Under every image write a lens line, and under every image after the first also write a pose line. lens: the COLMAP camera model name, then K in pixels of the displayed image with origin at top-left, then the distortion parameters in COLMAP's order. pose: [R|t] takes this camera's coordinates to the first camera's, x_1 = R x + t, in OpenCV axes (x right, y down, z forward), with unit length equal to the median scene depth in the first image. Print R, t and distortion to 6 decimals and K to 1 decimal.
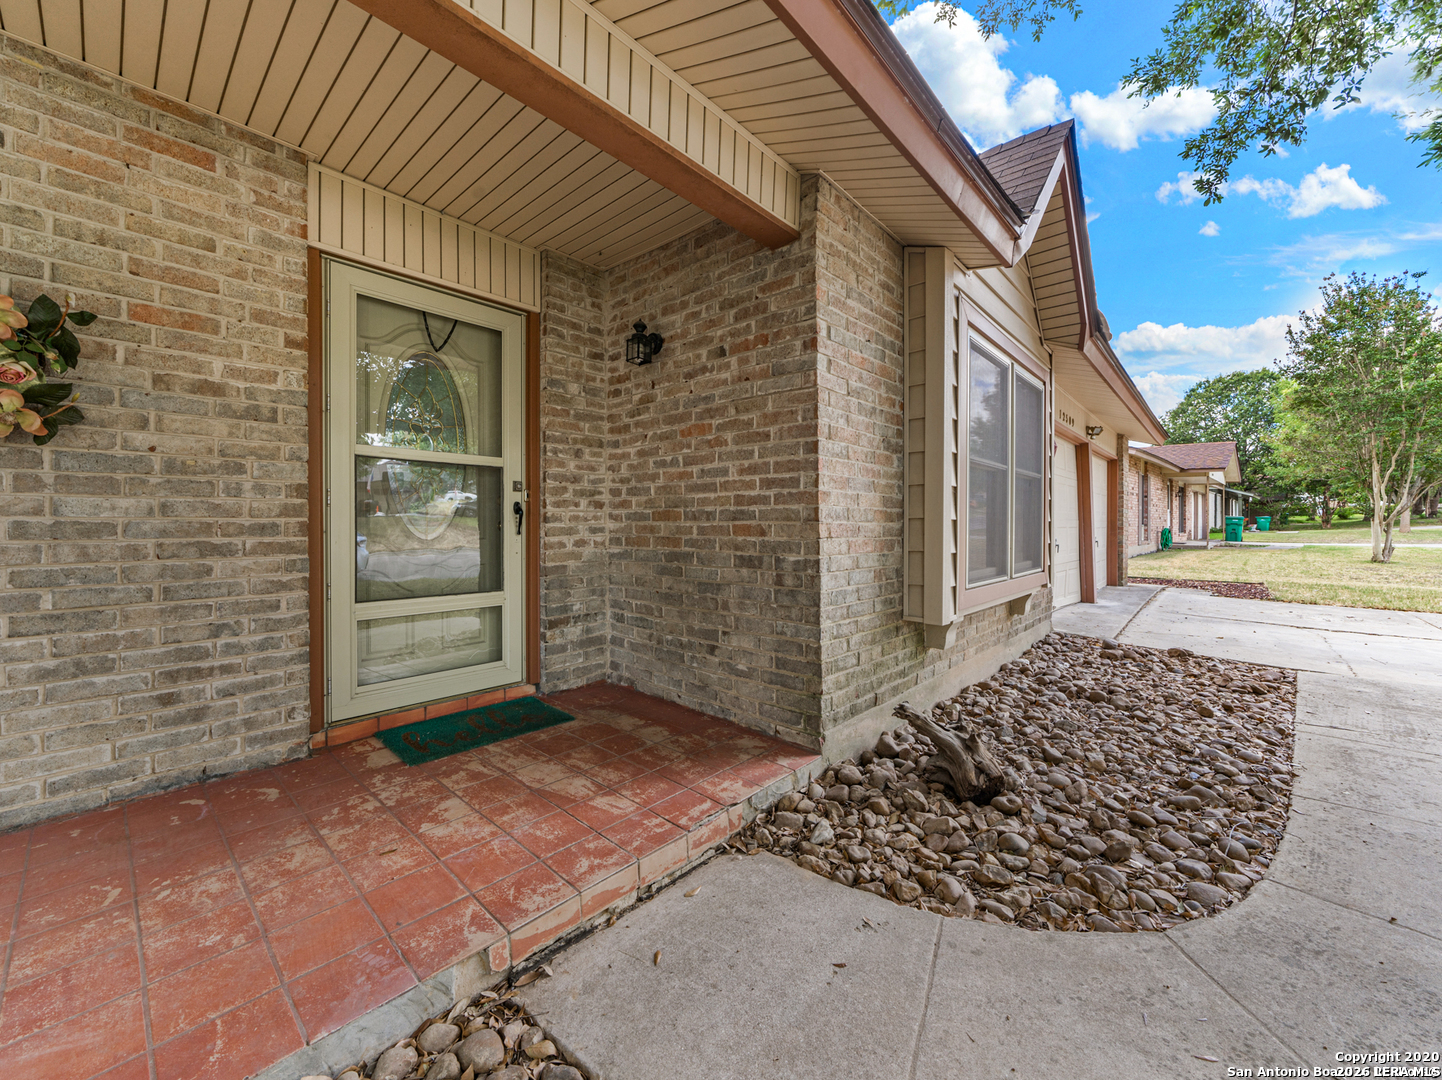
lens RADIAL K [[563.1, 0, 719.2], [0, 563.1, 532.5], [0, 0, 1]] dist [-0.003039, -0.000234]
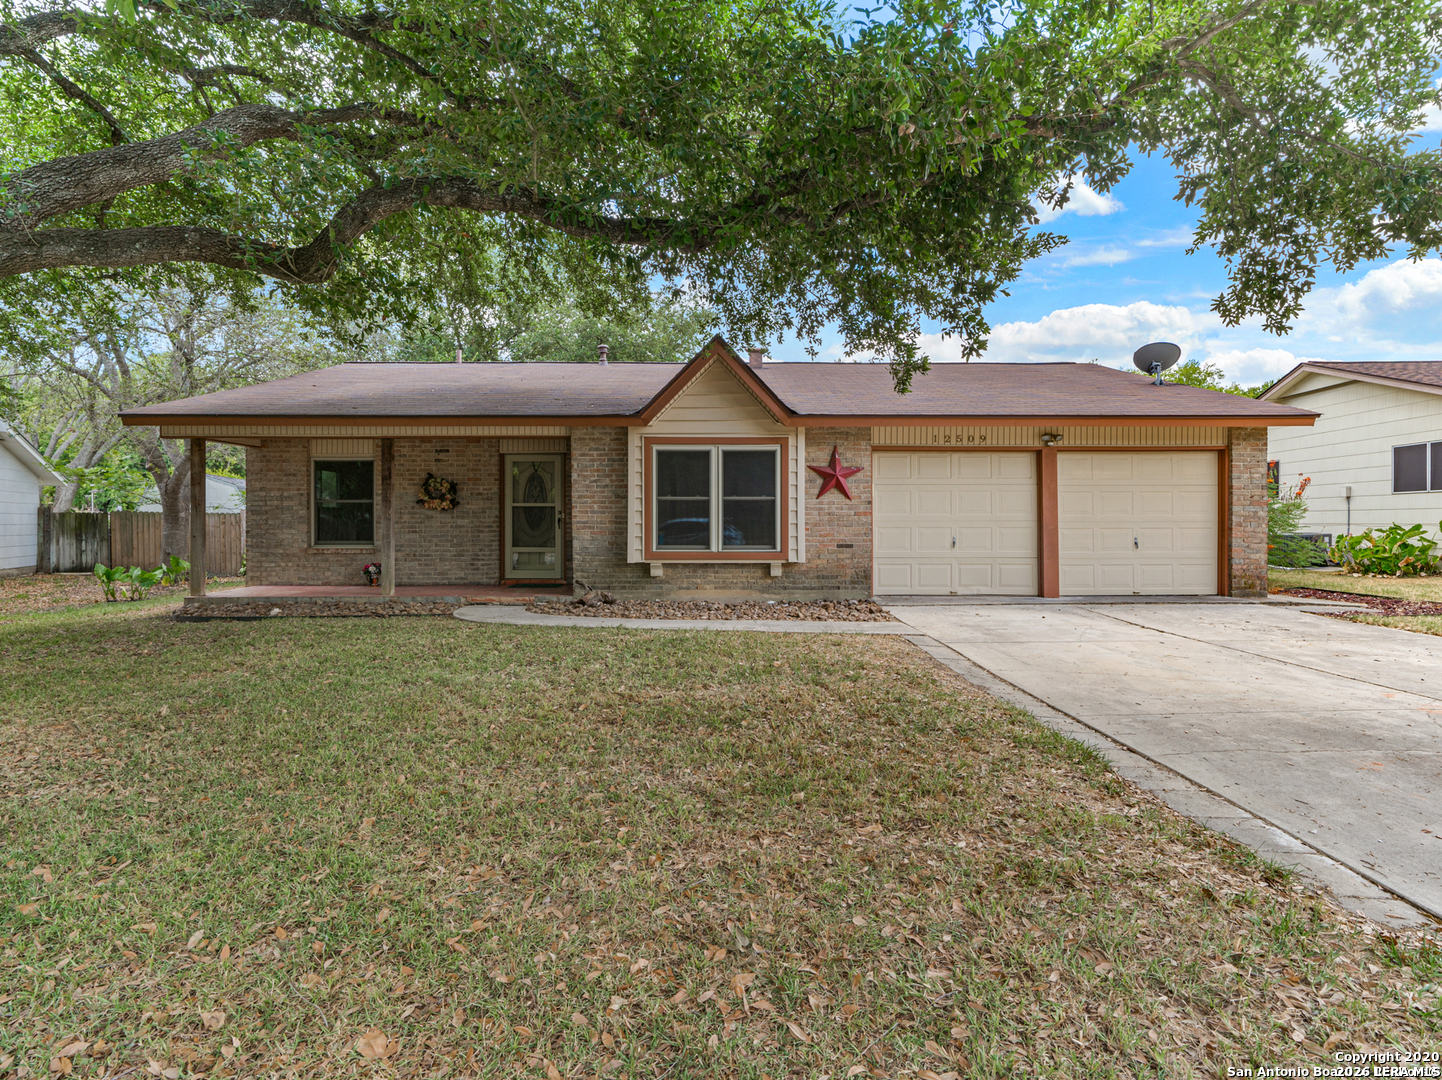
lens RADIAL K [[707.8, 0, 722.0], [0, 707.8, 528.9], [0, 0, 1]] dist [0.000495, 0.000051]
pose [[0.676954, 0.004340, -0.736012, 3.016329], [-0.008015, 0.999967, -0.001476, 0.003493], [0.735981, 0.006898, 0.676967, -0.907427]]
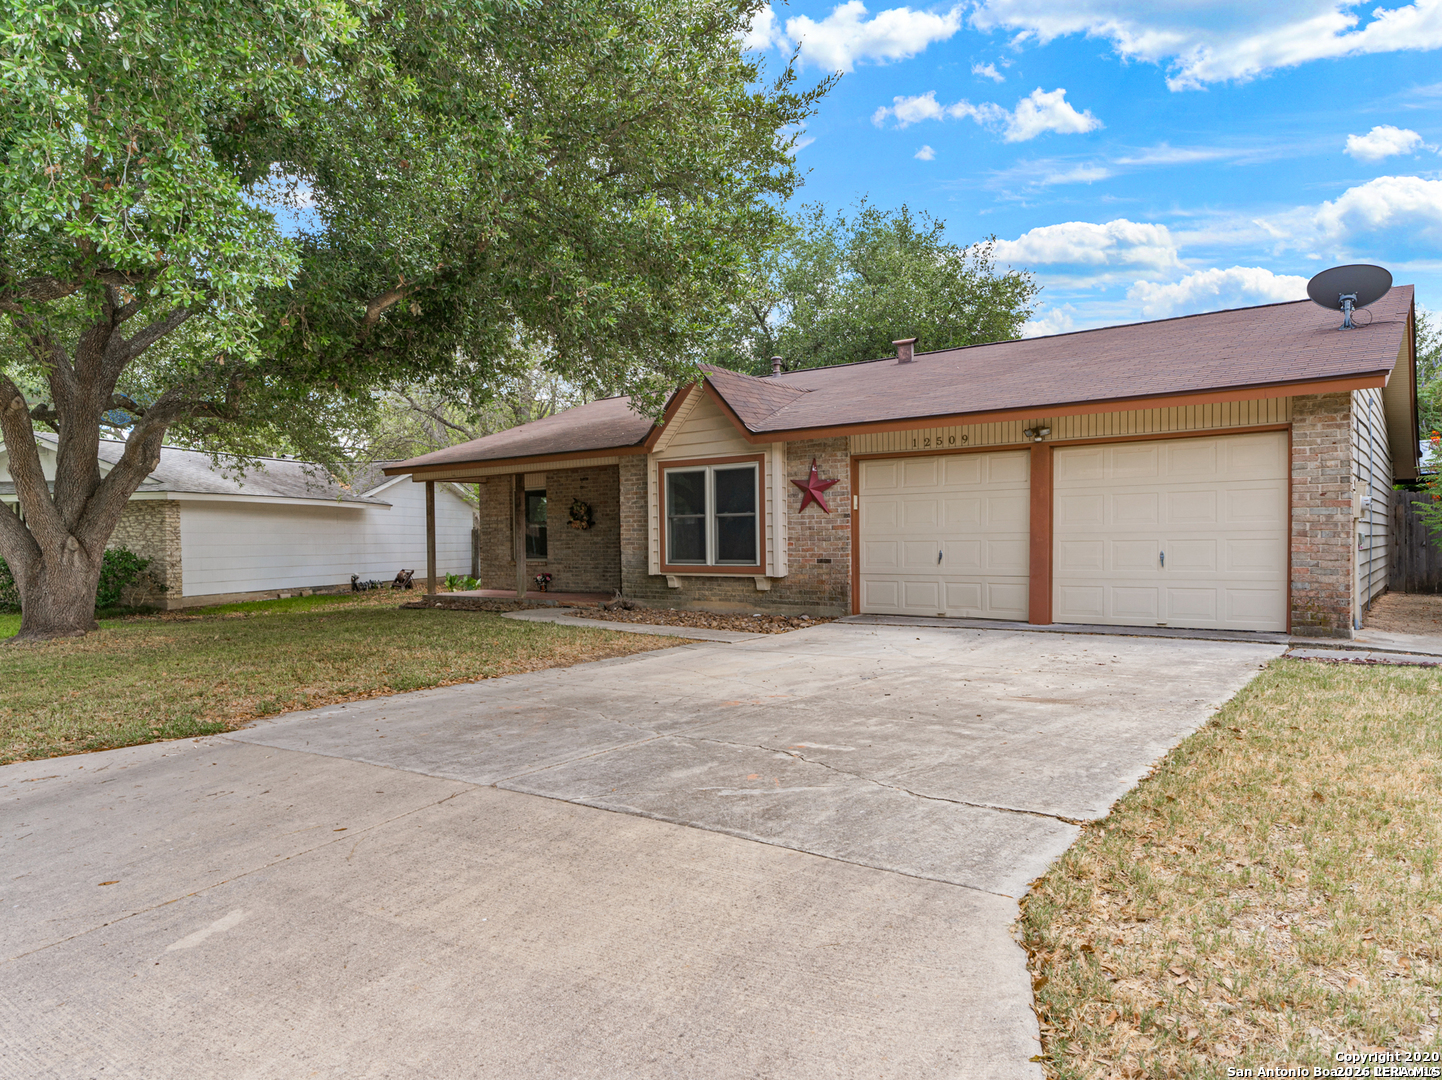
lens RADIAL K [[849.7, 0, 724.9], [0, 849.7, 546.6], [0, 0, 1]] dist [0.001682, 0.000060]
pose [[0.118851, 0.006149, -0.992893, 4.716430], [-0.000192, 0.999981, 0.006170, -0.014267], [0.992912, -0.000543, 0.118850, 0.819804]]
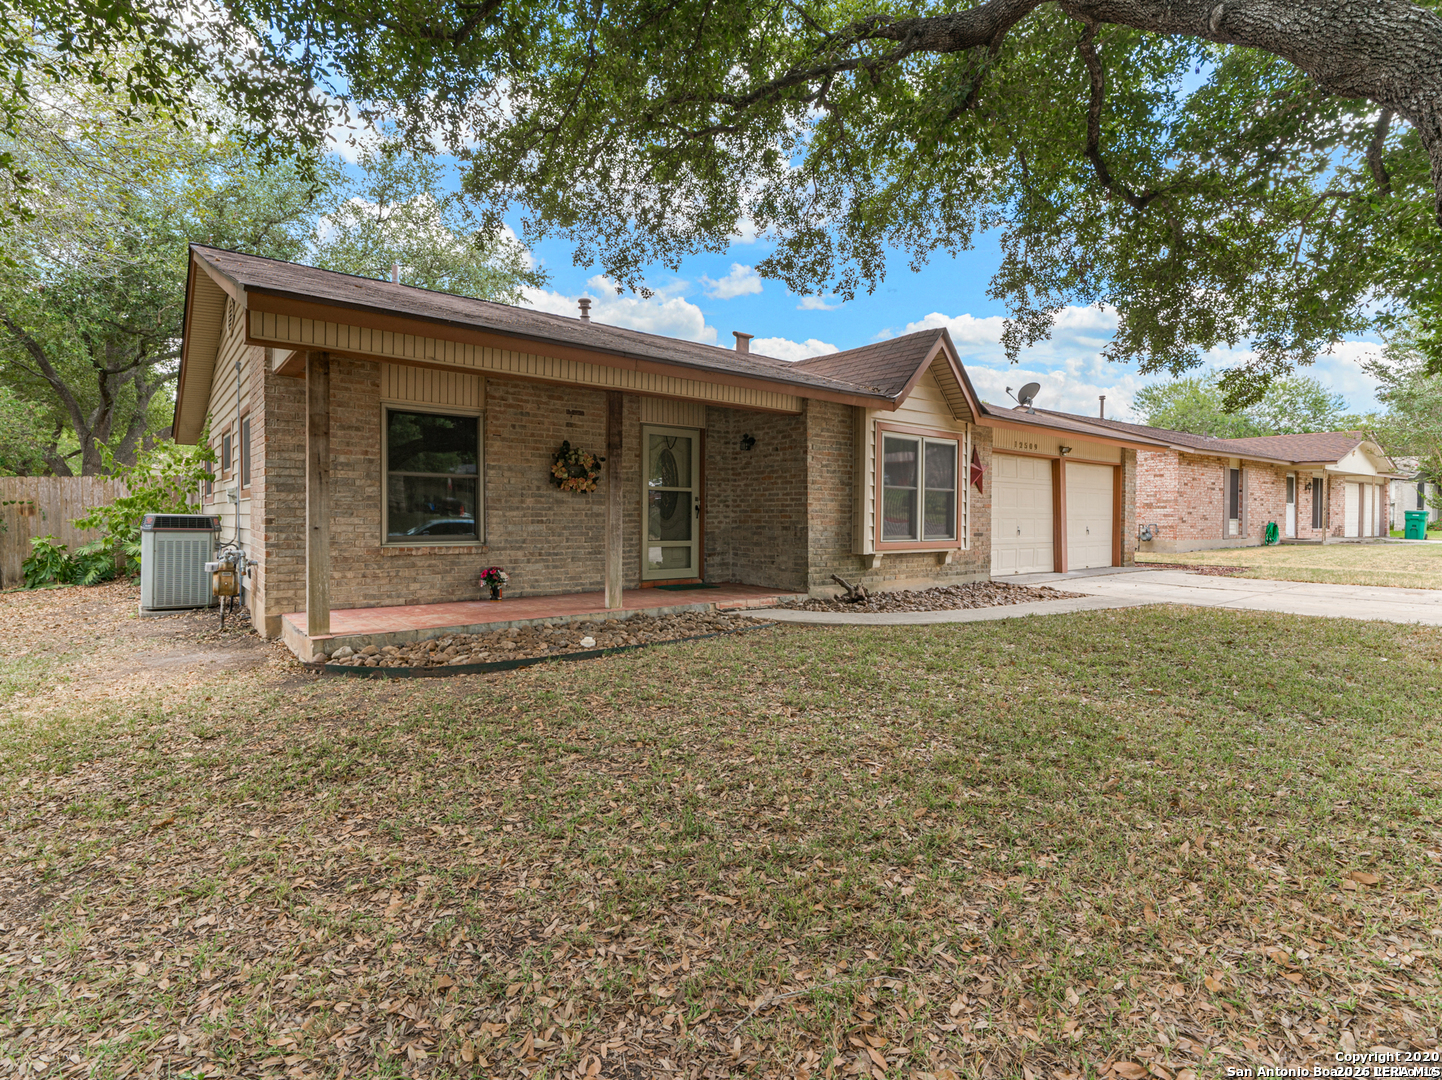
lens RADIAL K [[707.8, 0, 716.6], [0, 707.8, 530.7], [0, 0, 1]] dist [0.000495, 0.000051]
pose [[0.986777, 0.006868, -0.161939, 0.243195], [-0.006206, 0.999970, 0.004594, 0.044452], [0.161966, -0.003528, 0.986790, -2.123849]]
